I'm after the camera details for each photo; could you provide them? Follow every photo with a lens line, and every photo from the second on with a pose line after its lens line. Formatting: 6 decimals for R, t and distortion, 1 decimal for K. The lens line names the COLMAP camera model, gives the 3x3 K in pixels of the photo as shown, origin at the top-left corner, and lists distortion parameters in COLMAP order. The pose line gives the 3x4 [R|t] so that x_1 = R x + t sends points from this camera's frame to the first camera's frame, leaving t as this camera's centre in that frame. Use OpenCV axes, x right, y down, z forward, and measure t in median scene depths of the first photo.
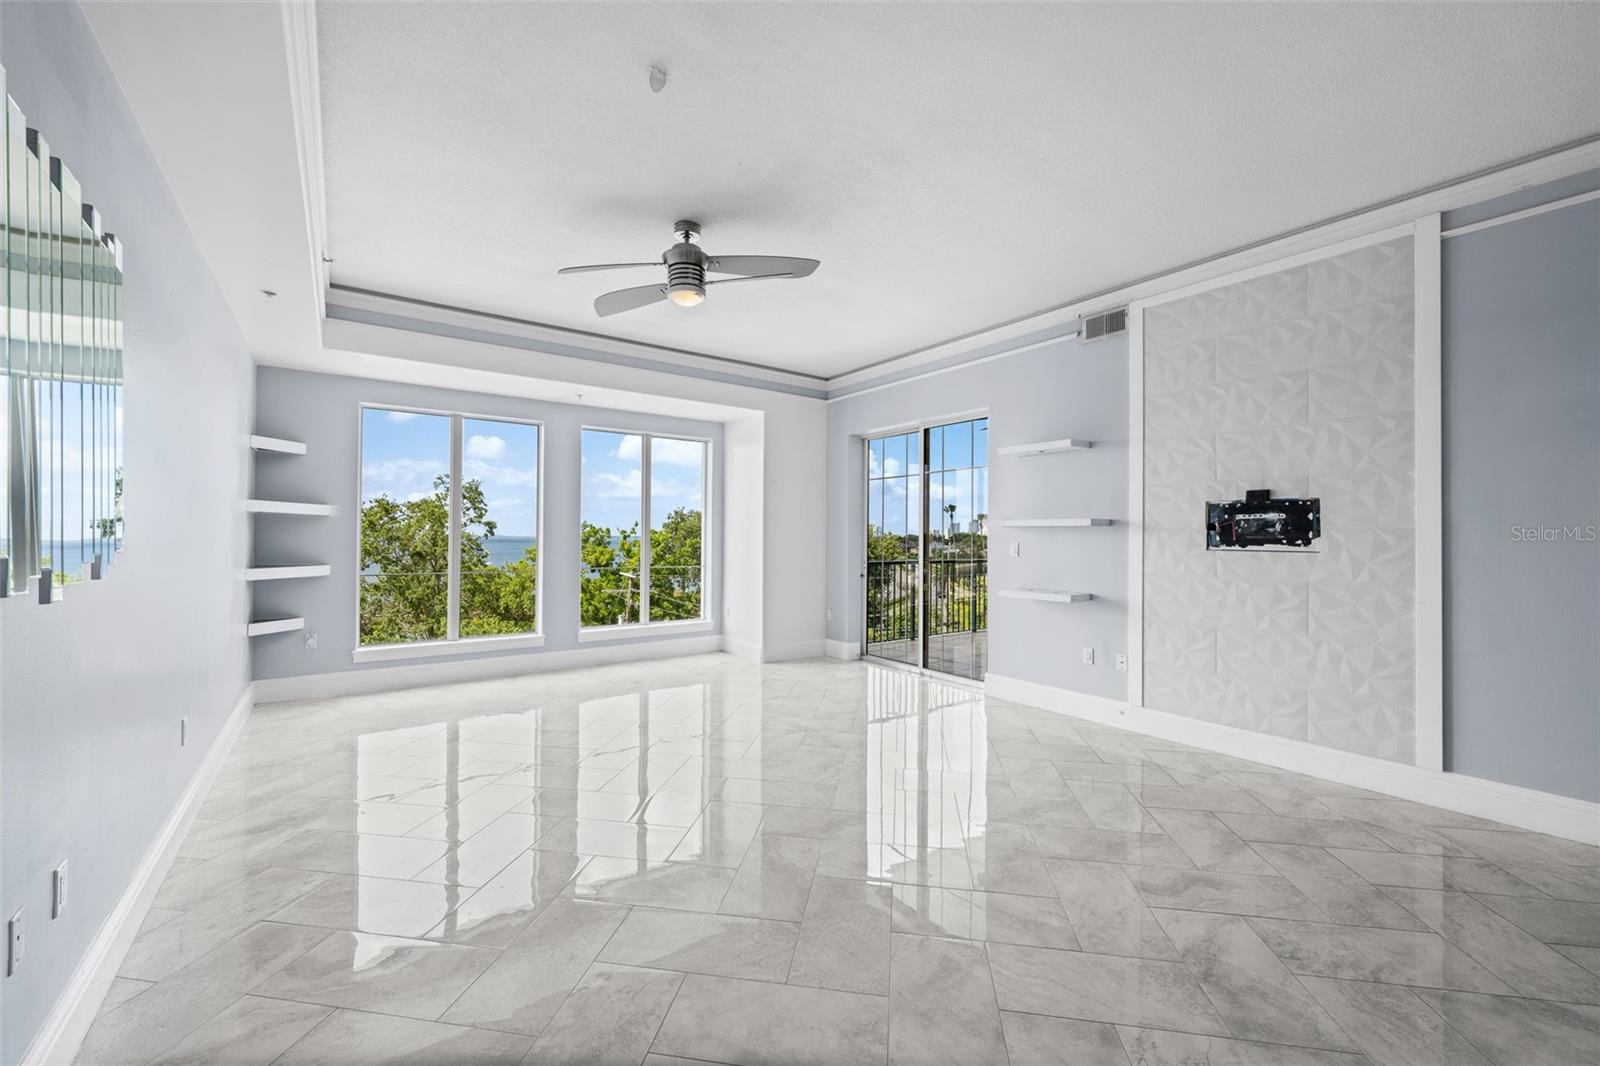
lens RADIAL K [[635.0, 0, 800.2], [0, 635.0, 533.6], [0, 0, 1]] dist [-0.003102, -0.000059]
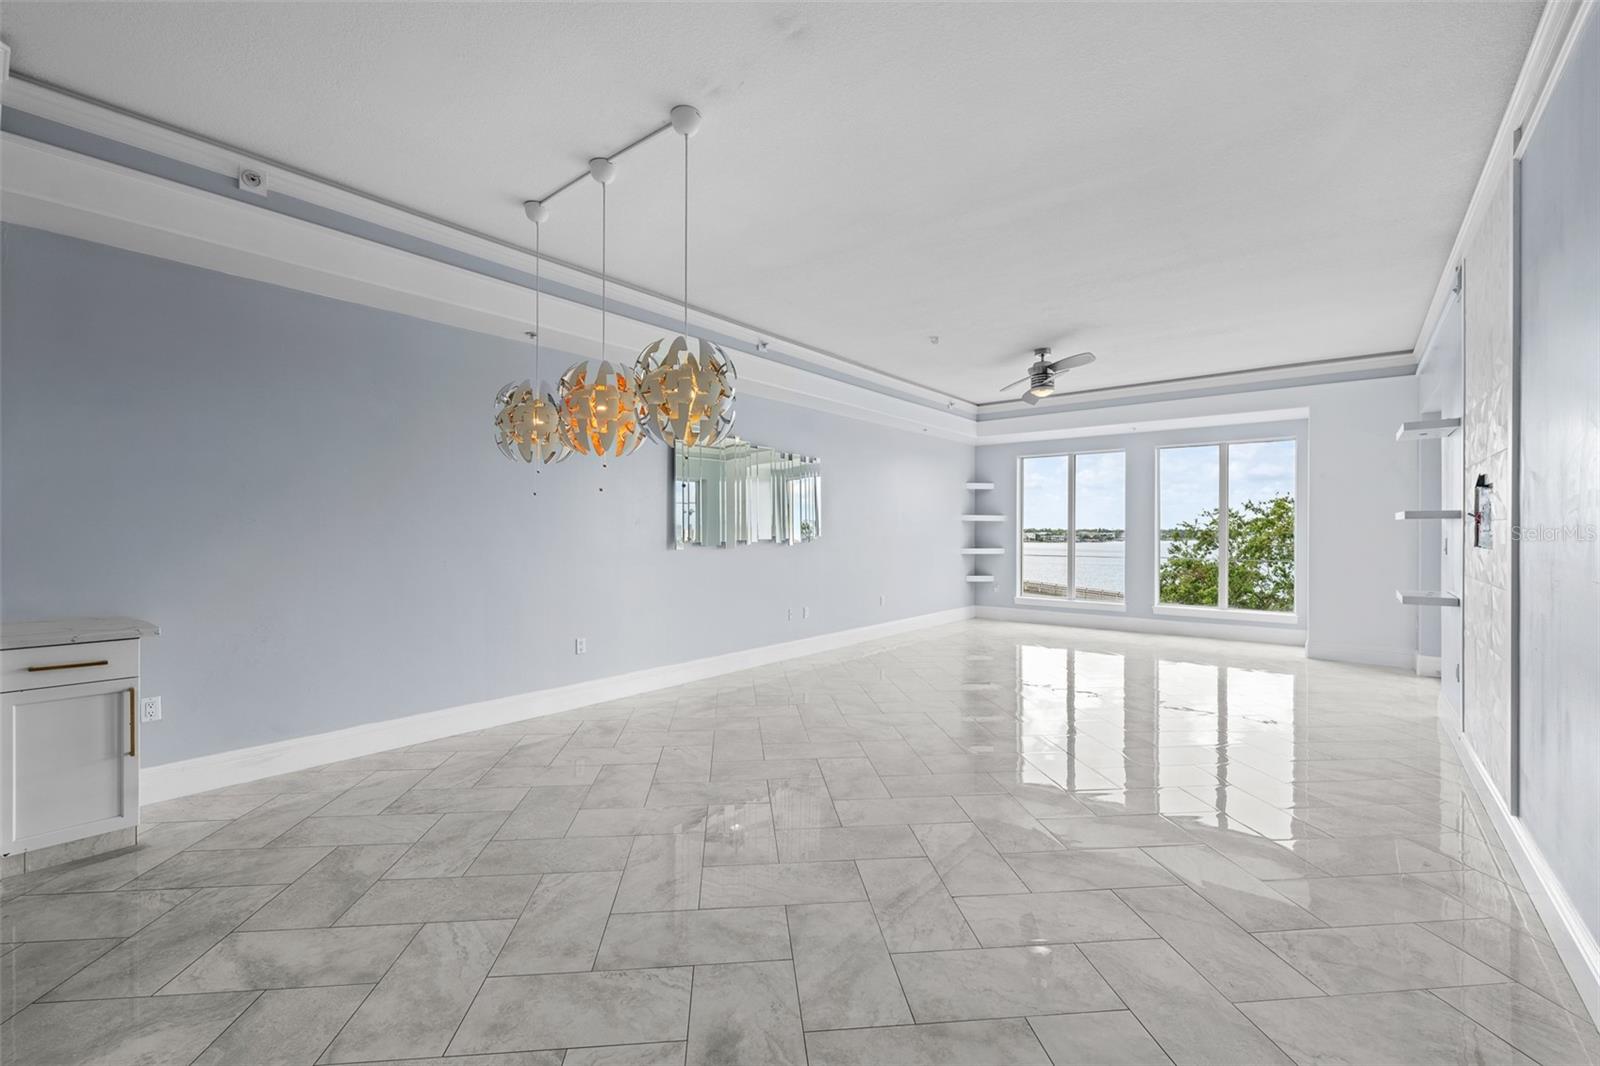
lens RADIAL K [[664.4, 0, 797.6], [0, 664.4, 532.0], [0, 0, 1]] dist [-0.000829, -0.000211]
pose [[0.253779, -0.004402, -0.967252, 0.751623], [0.005505, 0.999980, -0.003107, 0.003457], [0.967247, -0.004536, 0.253798, -0.050899]]
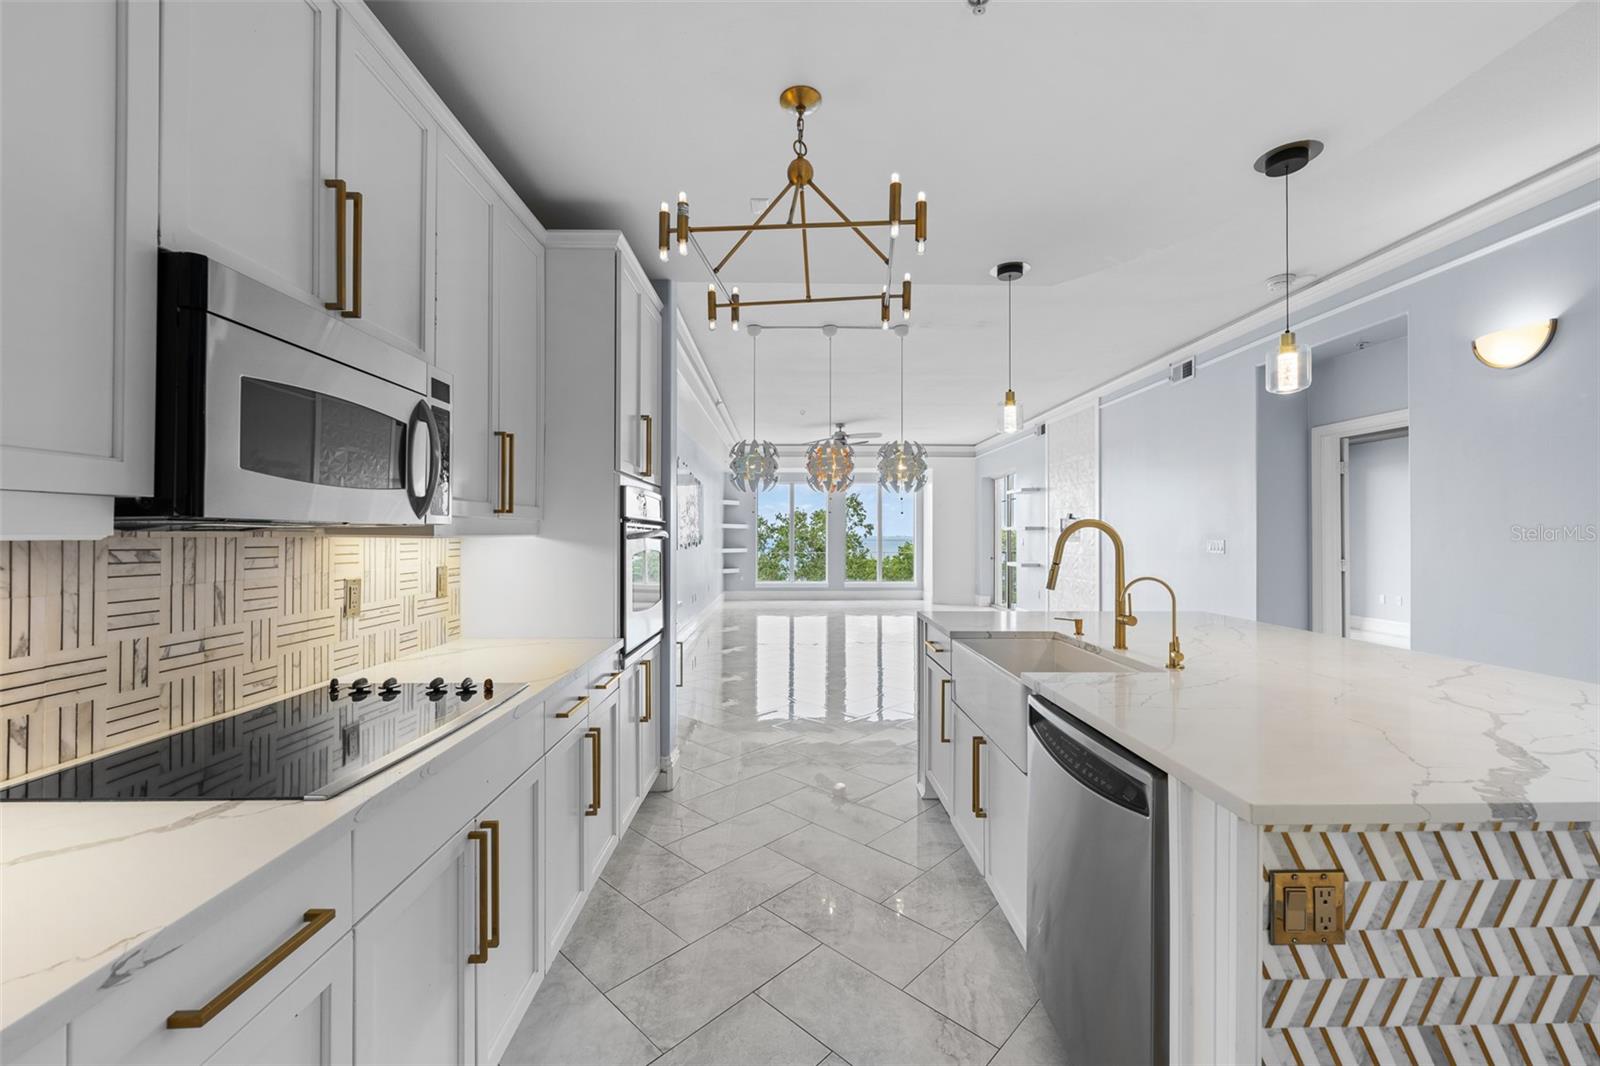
lens RADIAL K [[635.0, 0, 792.5], [0, 635.0, 532.1], [0, 0, 1]] dist [-0.003102, -0.000059]
pose [[0.816284, -0.008511, -0.577588, 0.678309], [0.007539, 0.999963, -0.004080, -0.001702], [0.577602, -0.001024, 0.816318, -0.751832]]
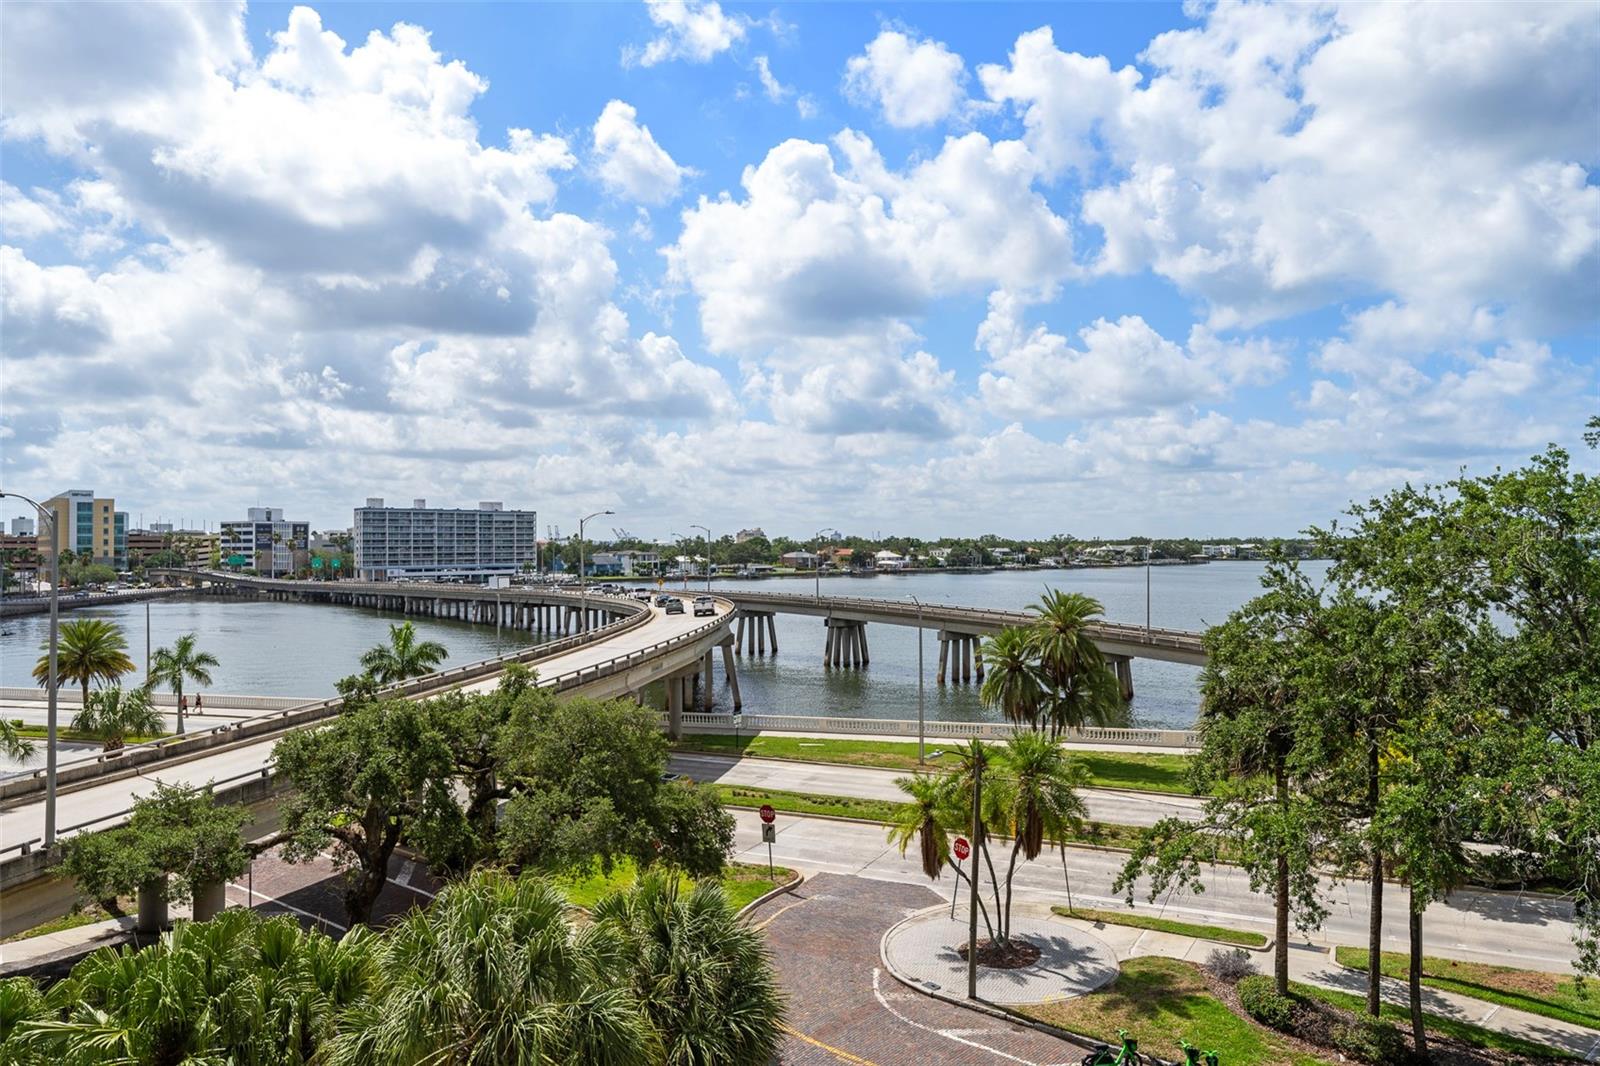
lens RADIAL K [[1058.0, 0, 794.2], [0, 1058.0, 520.9], [0, 0, 1]] dist [-0.001733, 0.002267]
pose [[0.196911, -0.030424, -0.979949, 0.309897], [0.014218, 0.999502, -0.028174, -0.003655], [0.980318, -0.008386, 0.197245, 1.359955]]
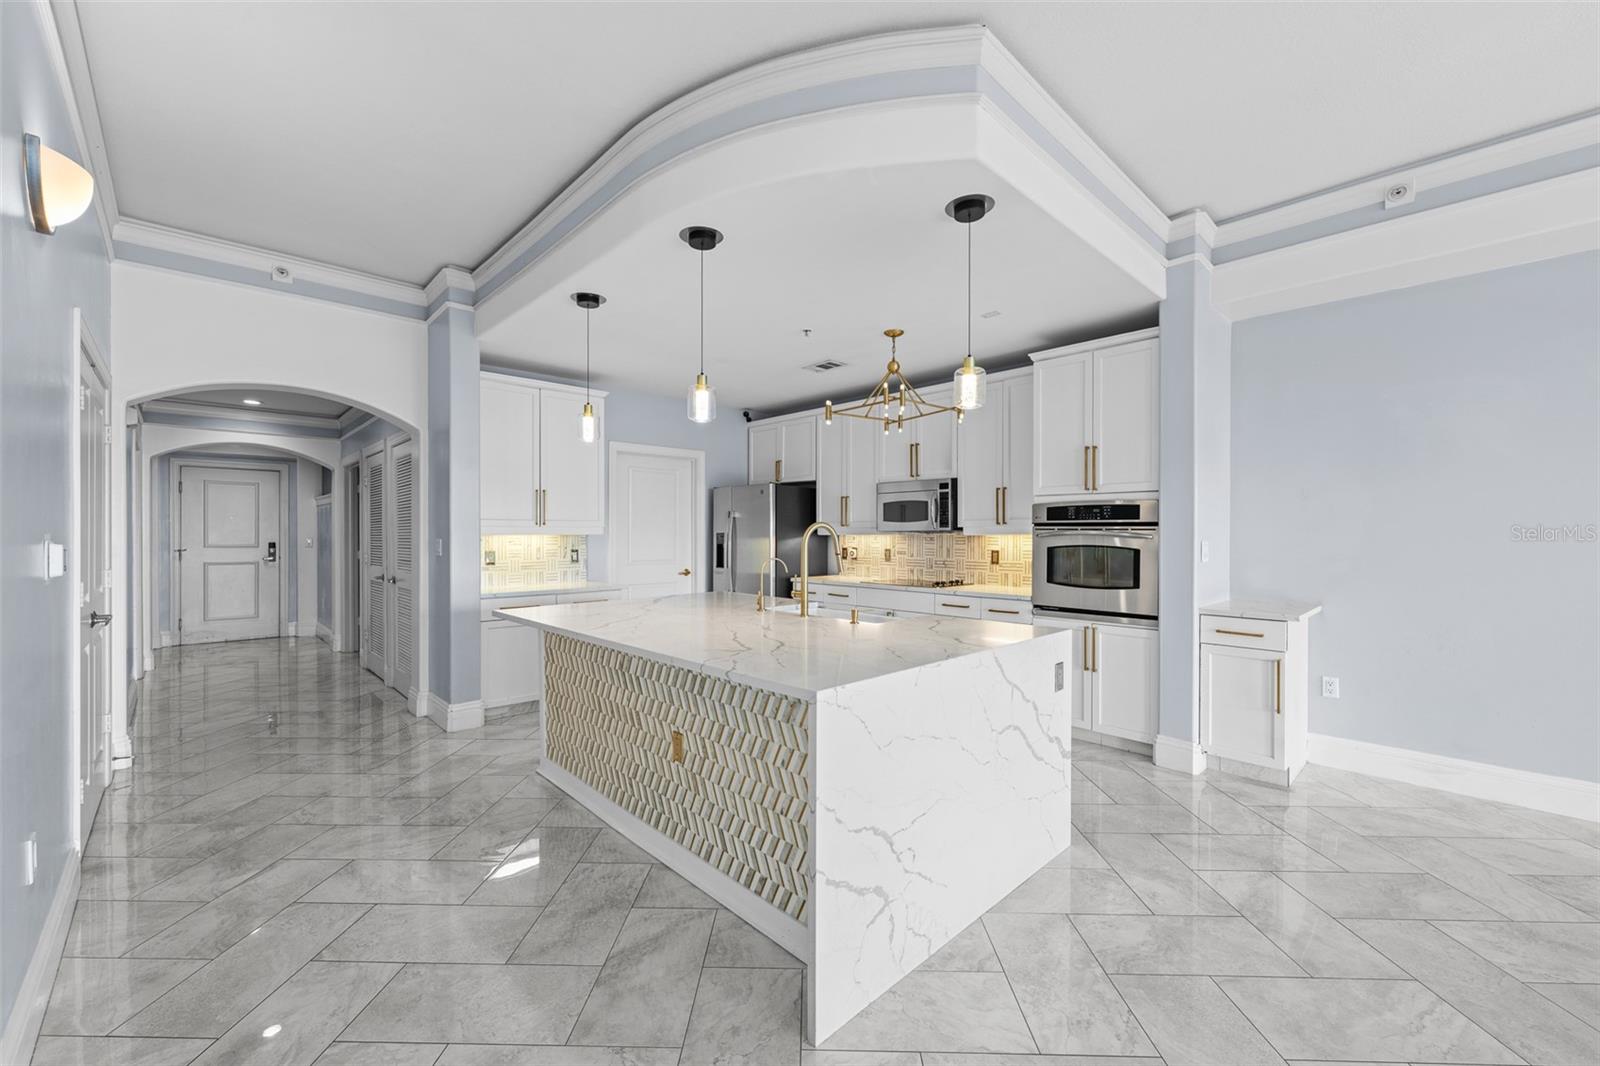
lens RADIAL K [[635.0, 0, 798.7], [0, 635.0, 538.1], [0, 0, 1]] dist [-0.003102, -0.000059]
pose [[-0.991007, -0.007192, -0.133619, 0.690648], [-0.007116, 0.999974, -0.001049, 0.004304], [0.133623, -0.000089, -0.991032, 0.093193]]
